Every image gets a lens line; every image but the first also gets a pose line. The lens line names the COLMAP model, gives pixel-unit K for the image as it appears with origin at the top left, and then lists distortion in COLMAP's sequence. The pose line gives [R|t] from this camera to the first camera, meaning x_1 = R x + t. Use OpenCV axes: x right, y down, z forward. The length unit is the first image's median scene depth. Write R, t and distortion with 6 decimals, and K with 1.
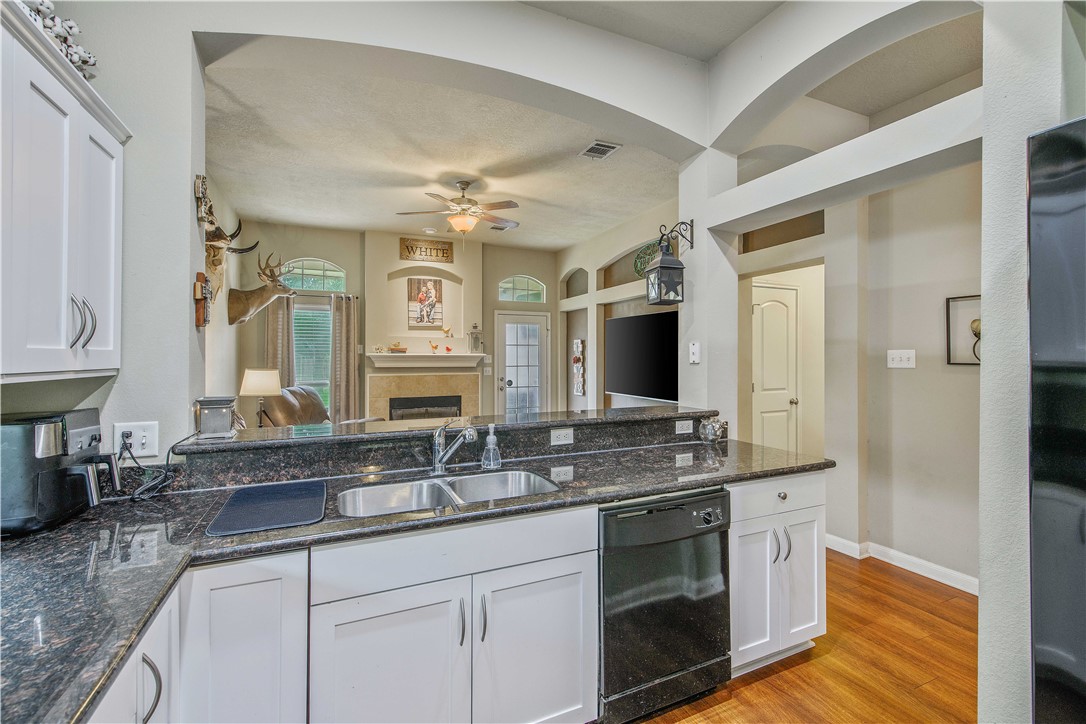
lens RADIAL K [[475.9, 0, 546.3], [0, 475.9, 354.6], [0, 0, 1]] dist [0.001649, 0.000113]
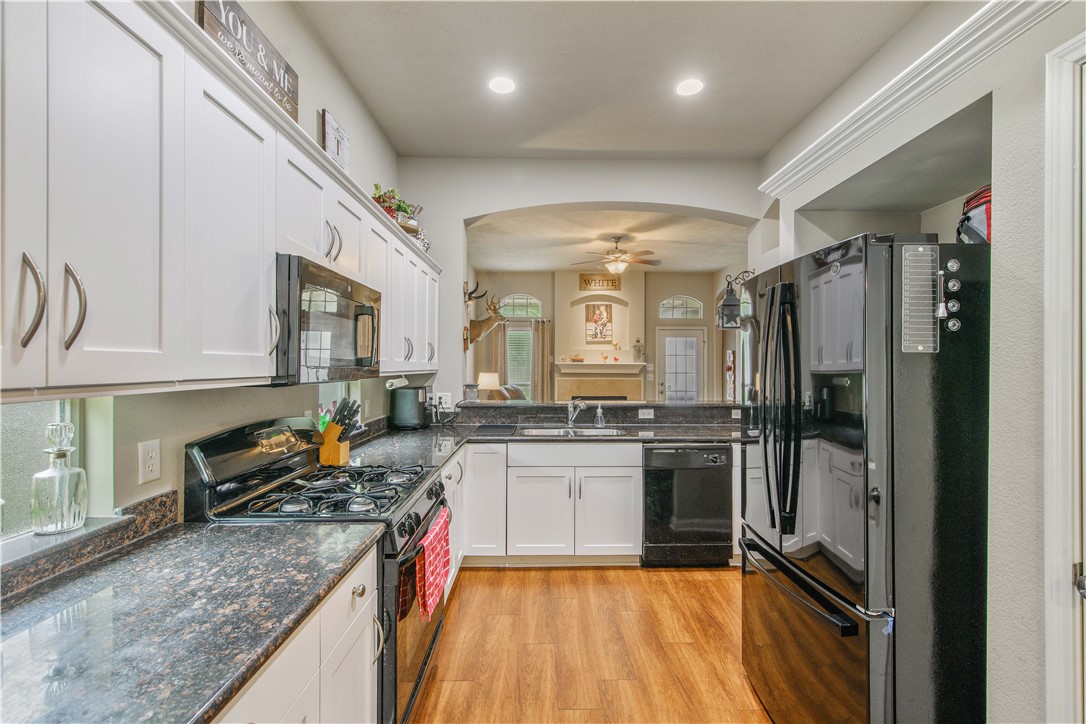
lens RADIAL K [[475.1, 0, 543.0], [0, 475.1, 362.0], [0, 0, 1]] dist [-0.001050, -0.009167]
pose [[0.912403, 0.001139, -0.409291, 0.149946], [-0.001746, 0.999998, -0.001109, -0.002182], [0.409288, 0.001727, 0.912403, -0.258126]]
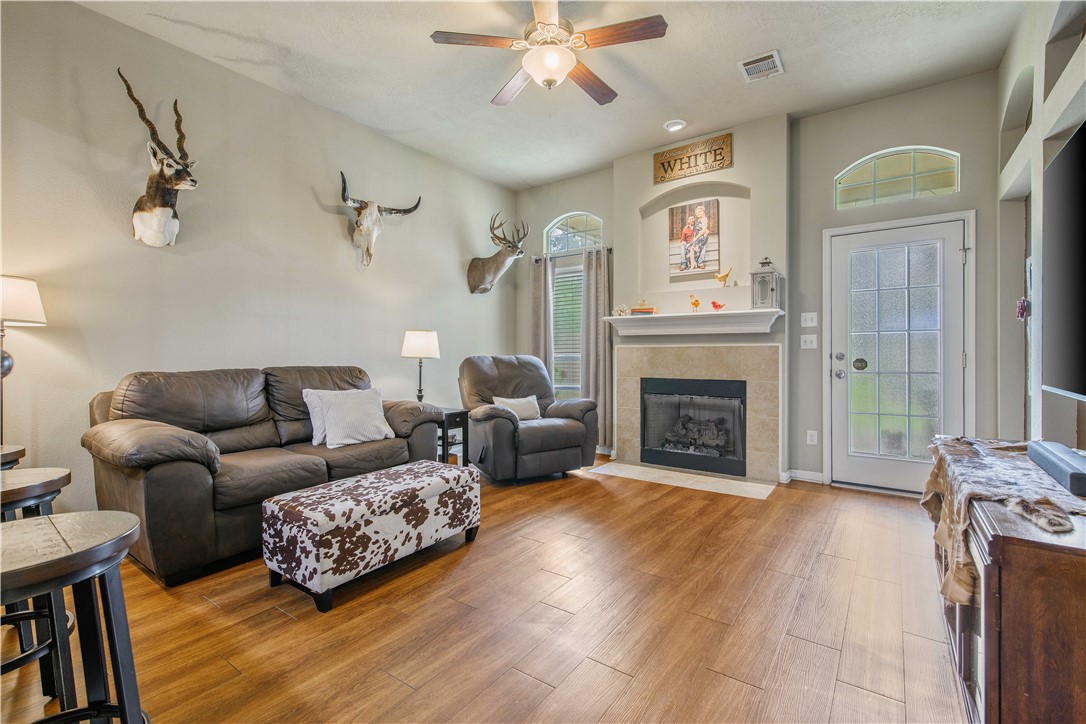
lens RADIAL K [[475.1, 0, 543.0], [0, 475.1, 362.0], [0, 0, 1]] dist [-0.001050, -0.009167]
pose [[0.485342, 0.008703, -0.874281, 0.260887], [0.002524, 0.999932, 0.011355, 0.063255], [0.874321, -0.007718, 0.485287, 0.556266]]
